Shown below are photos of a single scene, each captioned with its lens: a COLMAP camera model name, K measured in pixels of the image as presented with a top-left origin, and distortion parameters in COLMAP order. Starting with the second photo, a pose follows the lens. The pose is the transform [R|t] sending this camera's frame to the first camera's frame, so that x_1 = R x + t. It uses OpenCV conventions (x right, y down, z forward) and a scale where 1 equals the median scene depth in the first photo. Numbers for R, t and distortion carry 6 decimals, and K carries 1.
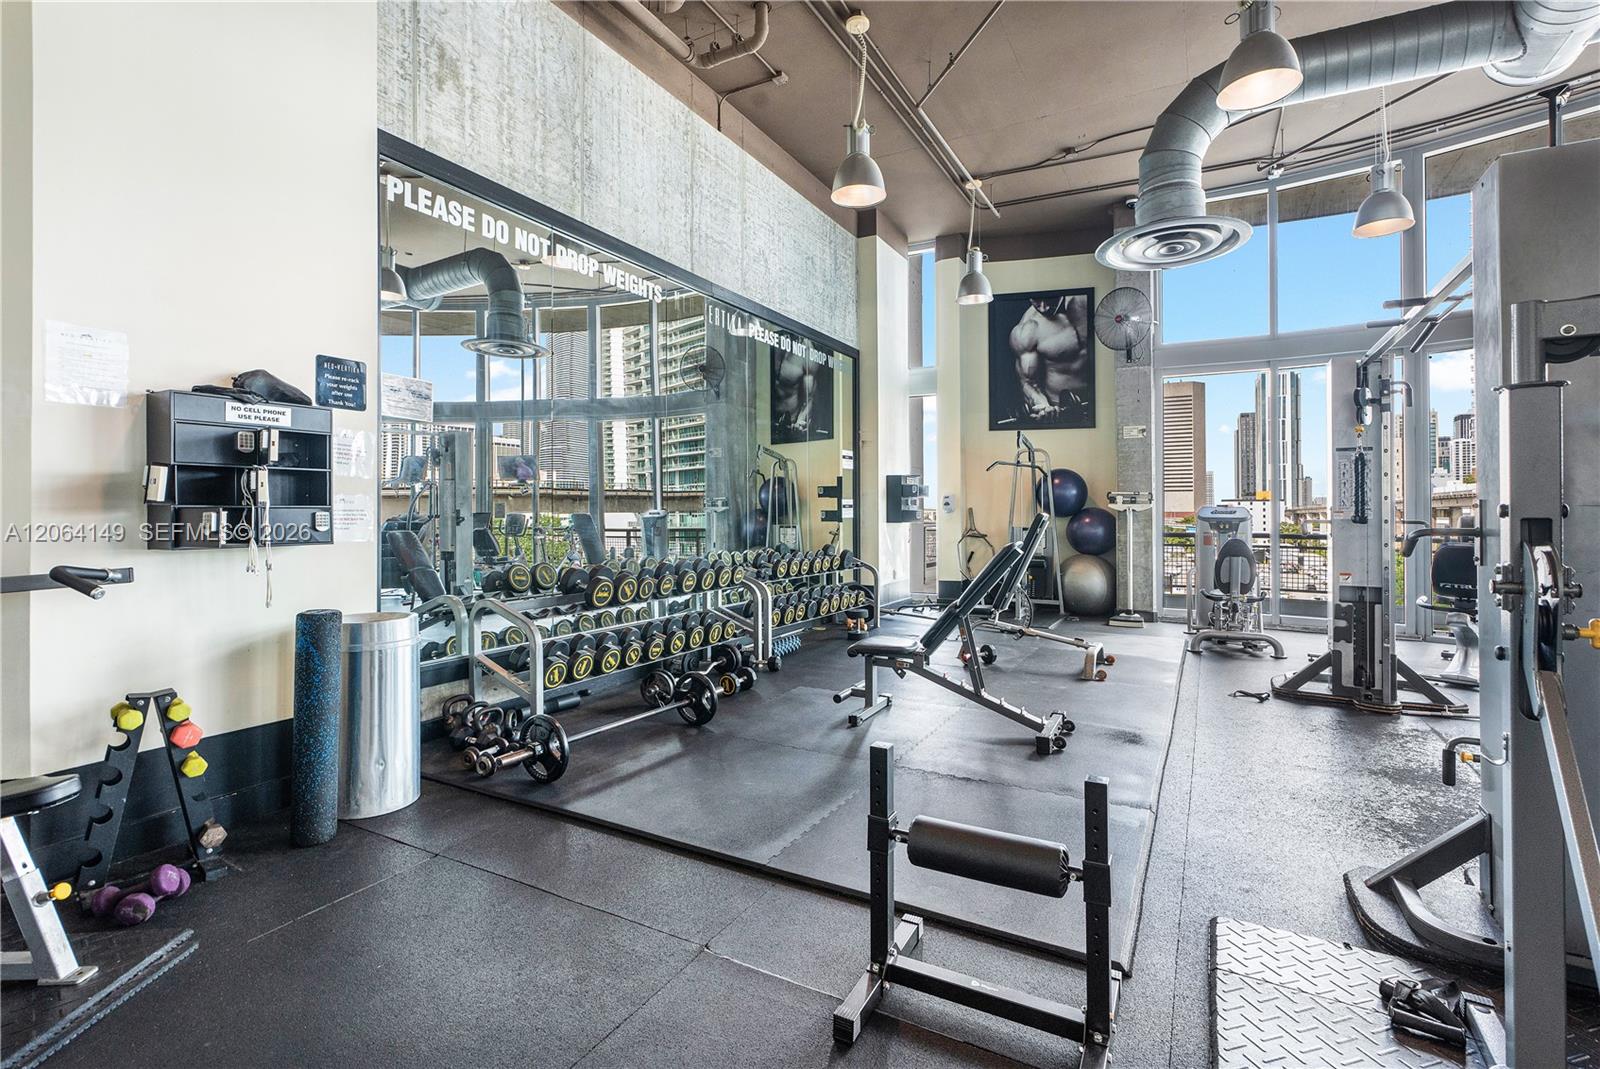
lens RADIAL K [[737.1, 0, 851.4], [0, 737.1, 512.0], [0, 0, 1]] dist [-0.008137, 0.000412]
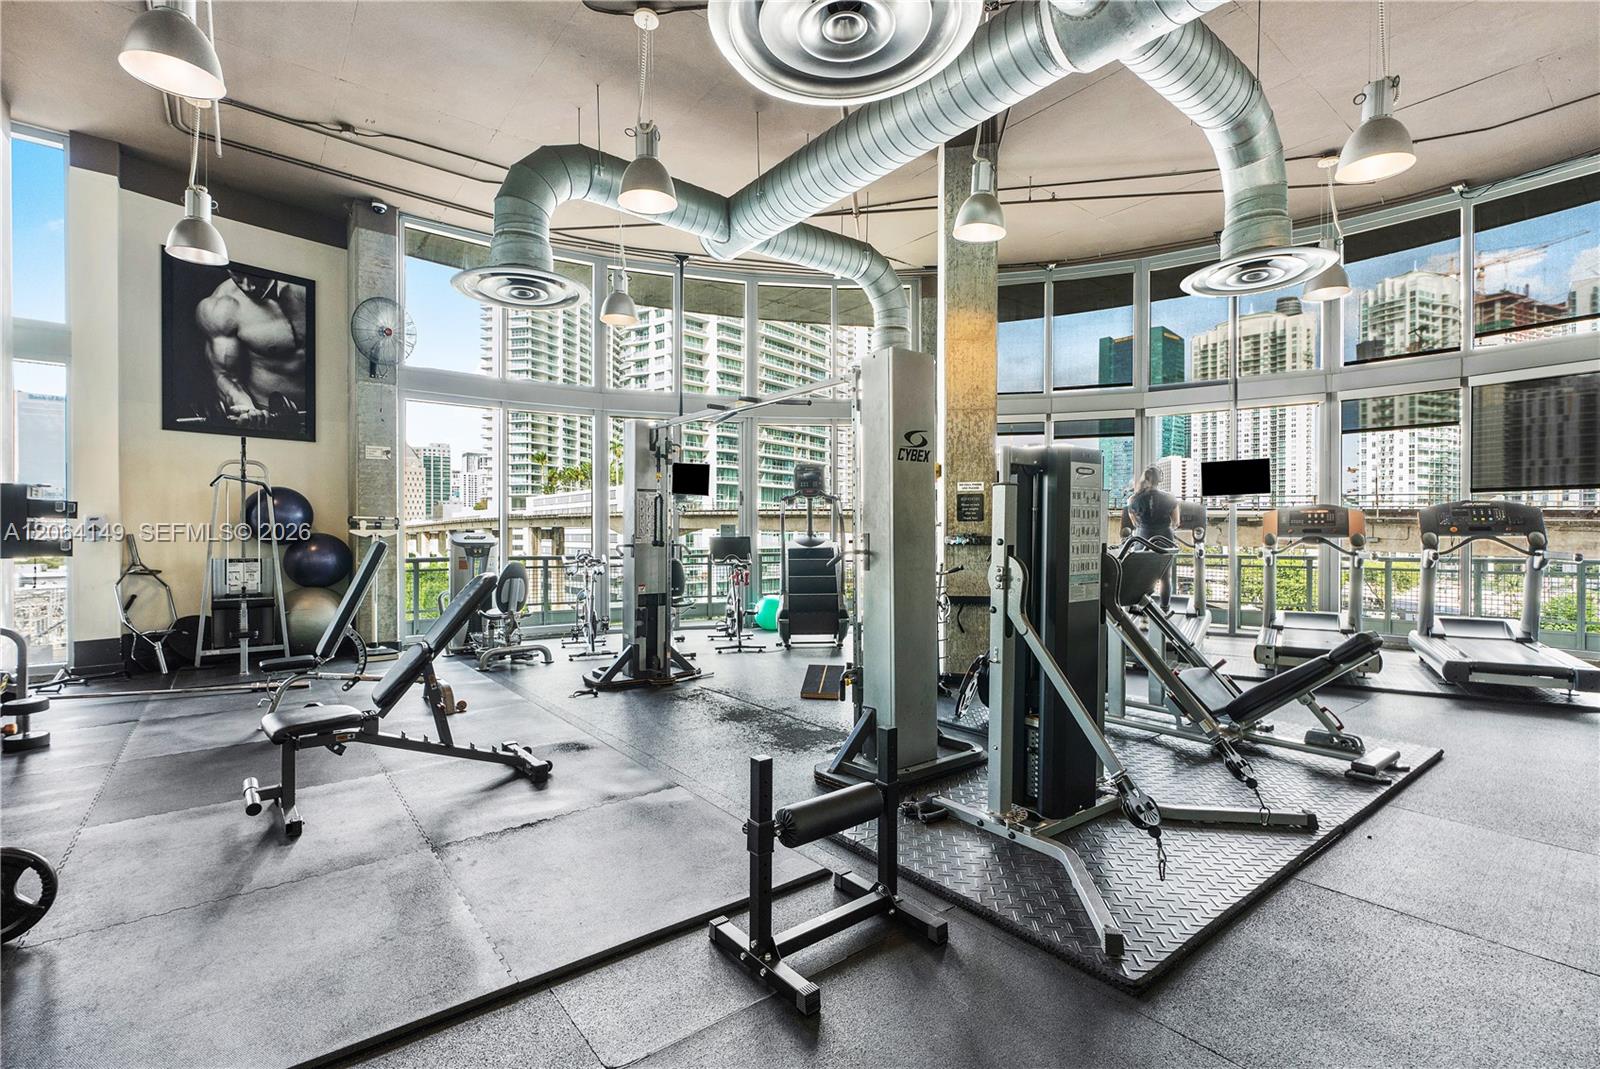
lens RADIAL K [[737.1, 0, 790.7], [0, 737.1, 543.1], [0, 0, 1]] dist [-0.008137, 0.000412]
pose [[0.396481, -0.015844, 0.917906, -0.254651], [0.002857, 0.999868, 0.016025, -0.006798], [-0.918038, -0.003731, 0.396474, 0.138510]]
